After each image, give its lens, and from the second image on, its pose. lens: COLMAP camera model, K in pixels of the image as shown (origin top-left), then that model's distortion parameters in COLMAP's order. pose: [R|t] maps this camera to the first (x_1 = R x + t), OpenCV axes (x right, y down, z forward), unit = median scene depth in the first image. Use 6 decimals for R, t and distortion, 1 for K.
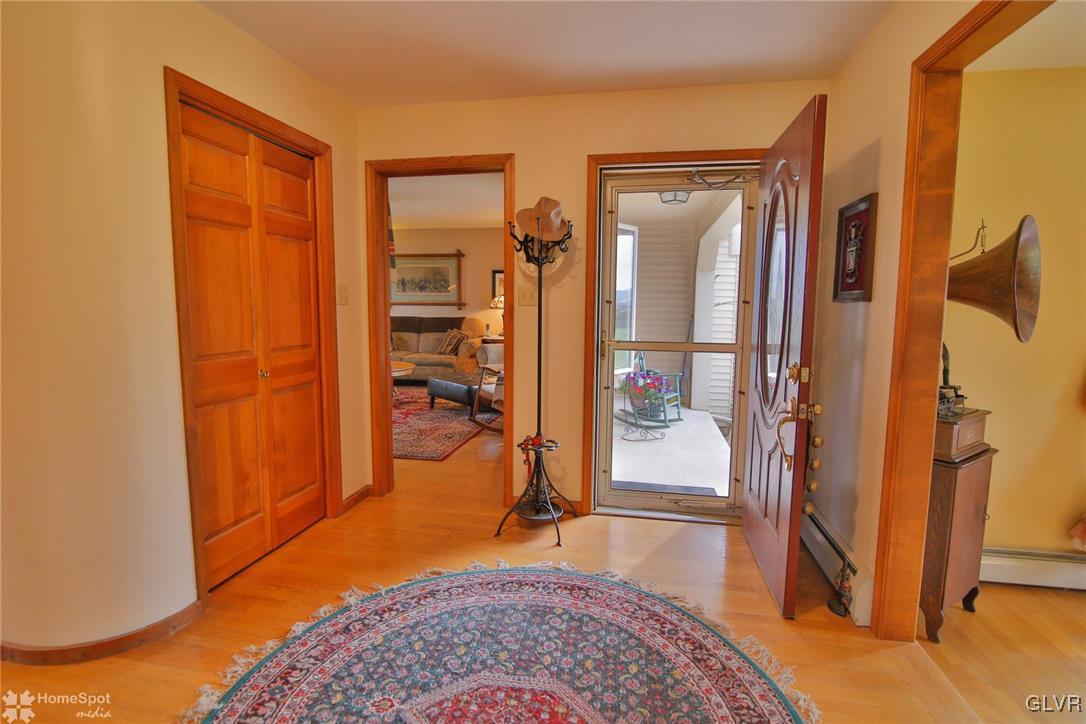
lens RADIAL K [[526.6, 0, 542.0], [0, 526.6, 360.5], [0, 0, 1]] dist [-0.017990, 0.000789]
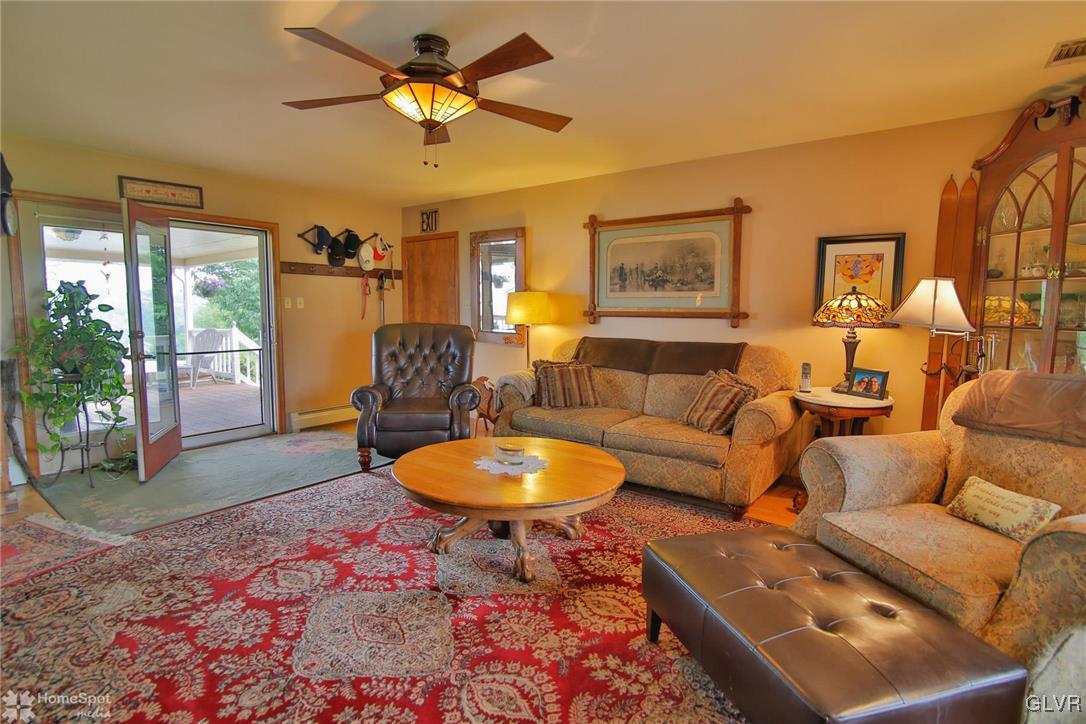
lens RADIAL K [[526.6, 0, 541.8], [0, 526.6, 360.1], [0, 0, 1]] dist [-0.017990, 0.000789]
pose [[0.898812, 0.038439, -0.436646, -0.106336], [-0.044797, 0.998987, -0.004270, -0.057857], [0.436040, 0.023398, 0.899623, 0.509331]]
